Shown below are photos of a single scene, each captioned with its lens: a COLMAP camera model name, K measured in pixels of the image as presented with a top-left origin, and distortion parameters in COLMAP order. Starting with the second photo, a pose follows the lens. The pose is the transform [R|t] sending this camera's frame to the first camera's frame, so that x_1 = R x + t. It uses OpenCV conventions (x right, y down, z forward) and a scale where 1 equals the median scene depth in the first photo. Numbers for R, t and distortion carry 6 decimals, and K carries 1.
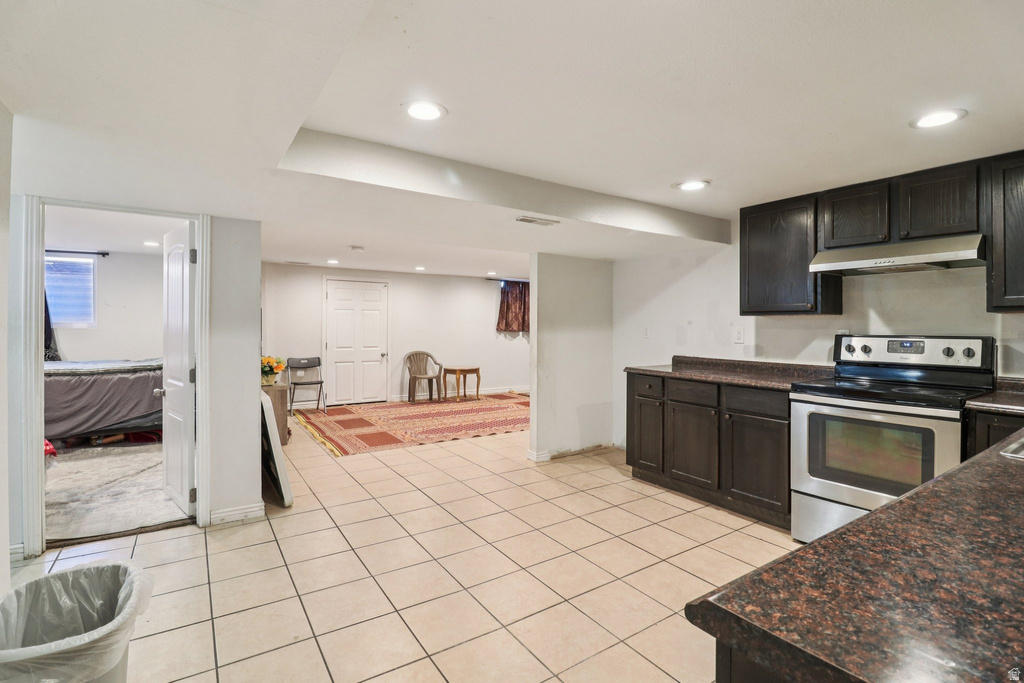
lens RADIAL K [[479.6, 0, 508.3], [0, 479.6, 328.1], [0, 0, 1]] dist [-0.000405, -0.012115]
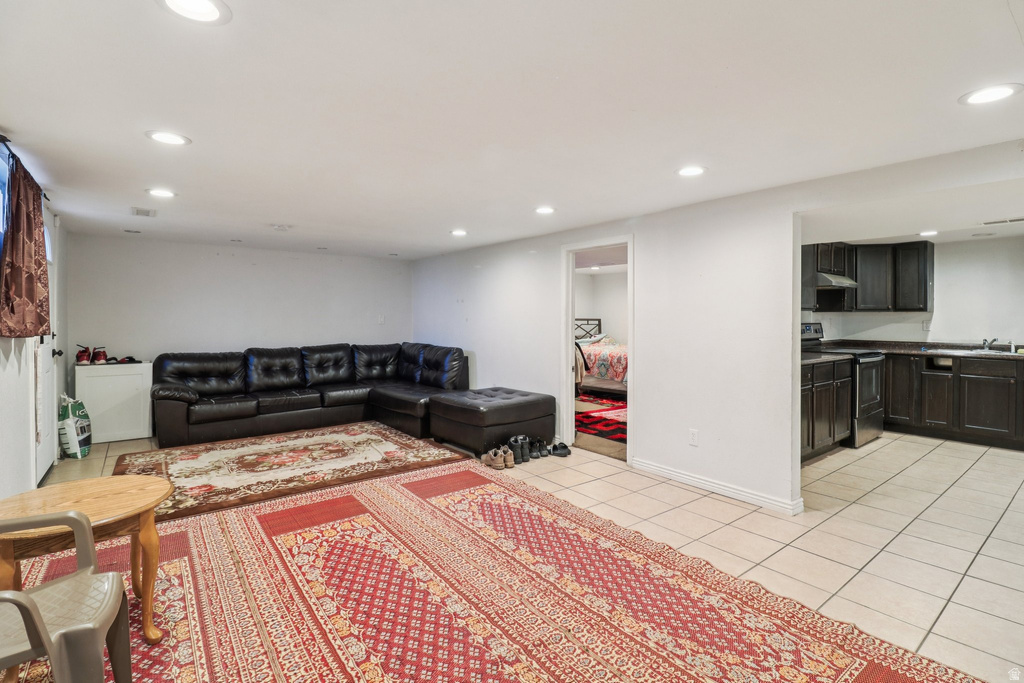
lens RADIAL K [[479.6, 0, 510.8], [0, 479.6, 323.8], [0, 0, 1]] dist [-0.000405, -0.012115]
pose [[-0.070588, -0.018417, 0.997336, -0.572225], [0.002596, 0.999823, 0.018647, -0.012310], [-0.997502, 0.003906, -0.070527, 1.373896]]
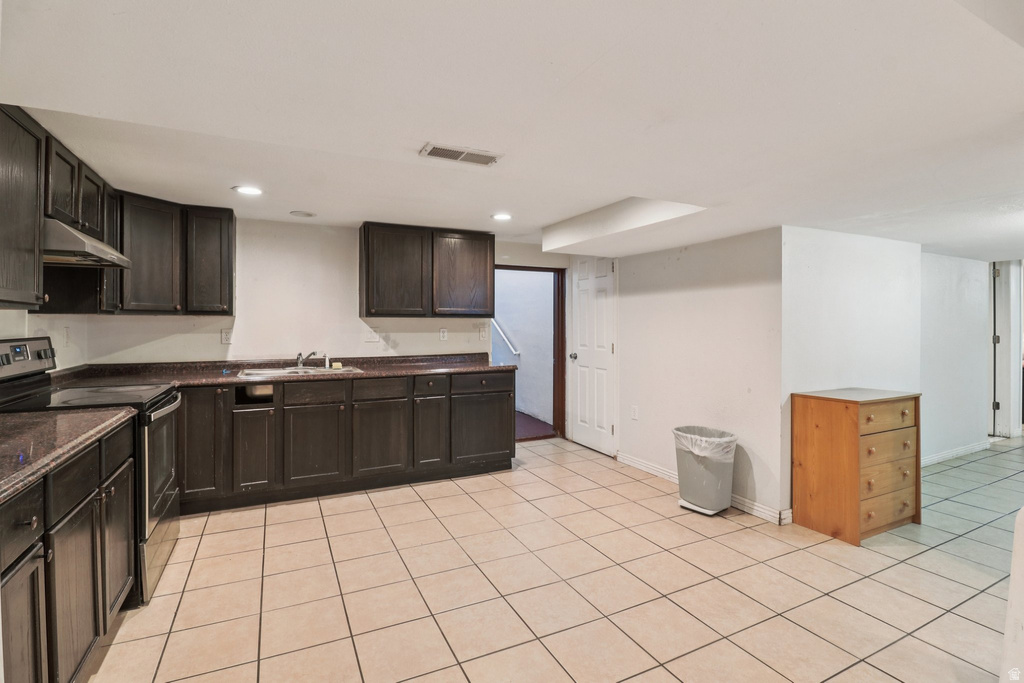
lens RADIAL K [[479.6, 0, 507.6], [0, 479.6, 323.7], [0, 0, 1]] dist [-0.000405, -0.012115]
pose [[-0.991335, -0.006782, 0.131182, -0.049567], [-0.006120, 0.999966, 0.005448, -0.011653], [-0.131215, 0.004598, -0.991343, 1.003959]]
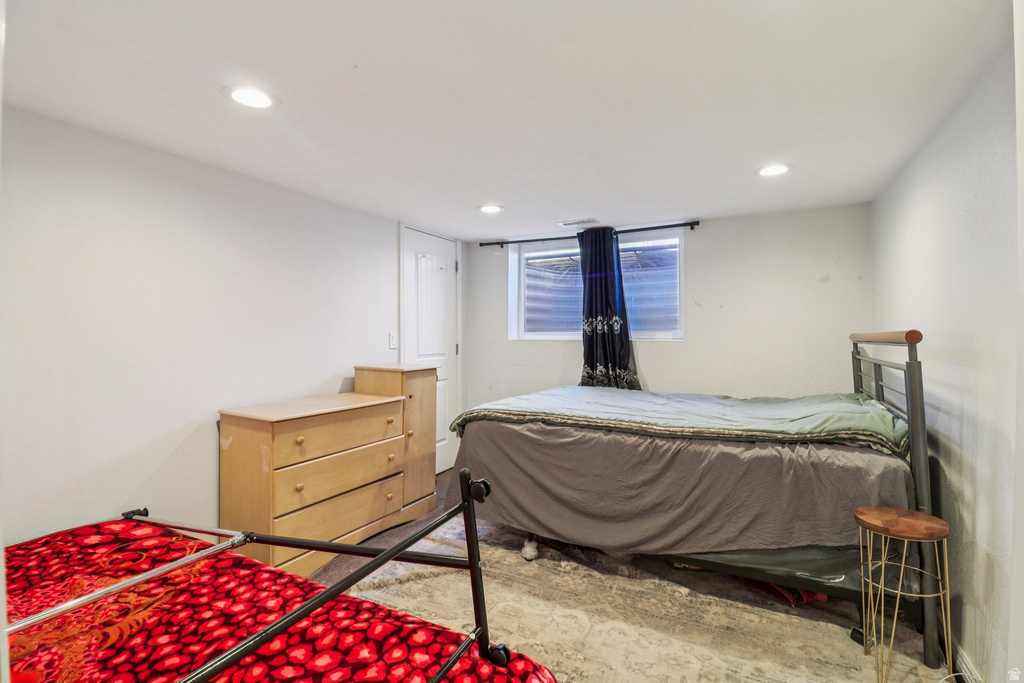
lens RADIAL K [[479.6, 0, 505.7], [0, 479.6, 337.4], [0, 0, 1]] dist [-0.000405, -0.012115]
pose [[0.475128, 0.003077, -0.879911, -0.490294], [0.001510, 0.999990, 0.004312, -0.008936], [0.879916, -0.003377, 0.475118, 0.577363]]
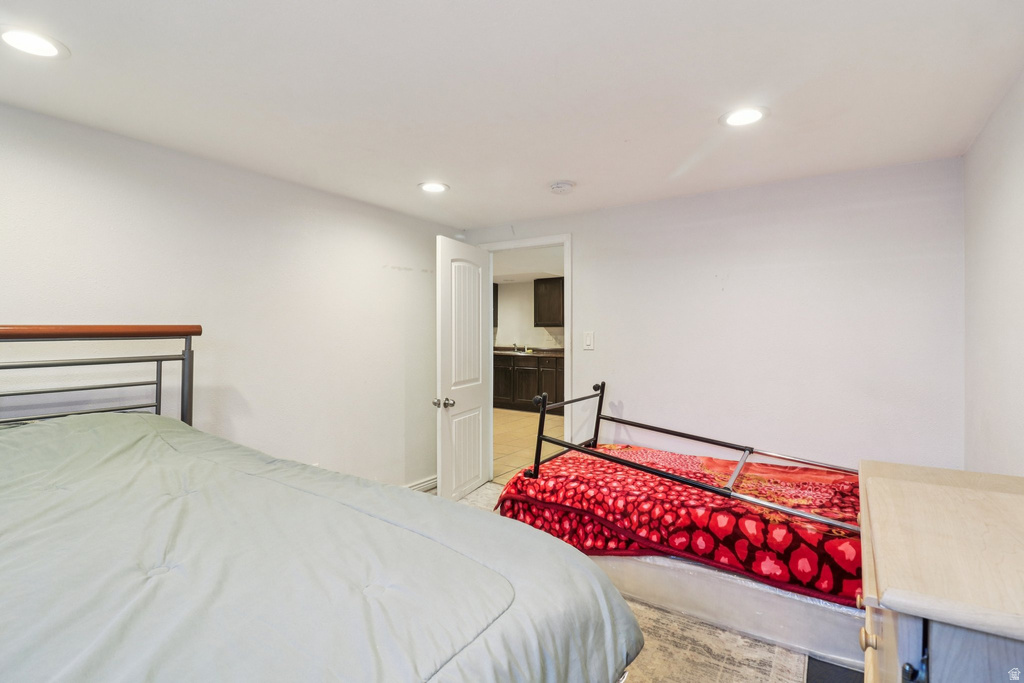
lens RADIAL K [[479.6, 0, 511.3], [0, 479.6, 334.7], [0, 0, 1]] dist [-0.000405, -0.012115]
pose [[-0.381226, -0.010875, 0.924418, -1.195773], [-0.001345, 0.999936, 0.011208, -0.009218], [-0.924481, 0.003030, -0.381216, 0.912911]]
